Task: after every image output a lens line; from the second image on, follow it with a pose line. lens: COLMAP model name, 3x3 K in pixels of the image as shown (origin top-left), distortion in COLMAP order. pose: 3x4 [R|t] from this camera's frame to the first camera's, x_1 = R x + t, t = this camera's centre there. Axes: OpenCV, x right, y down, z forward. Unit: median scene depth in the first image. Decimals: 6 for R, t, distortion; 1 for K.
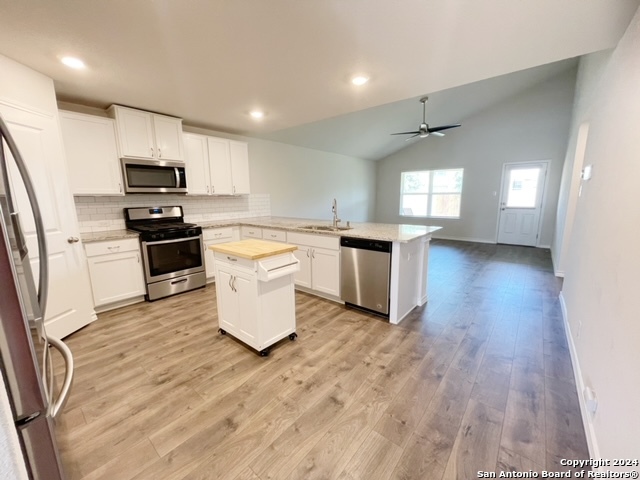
lens RADIAL K [[259.0, 0, 319.4], [0, 259.0, 243.1], [0, 0, 1]] dist [-0.002025, -0.000250]
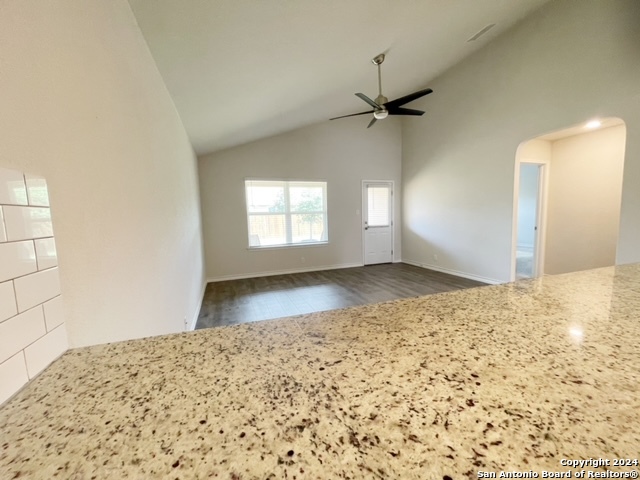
lens RADIAL K [[259.0, 0, 319.4], [0, 259.0, 243.1], [0, 0, 1]] dist [-0.002025, -0.000250]
pose [[0.506990, -0.095031, 0.856698, -0.412879], [0.177471, 0.984117, 0.004138, -0.249983], [-0.843484, 0.149940, 0.515803, 1.473130]]
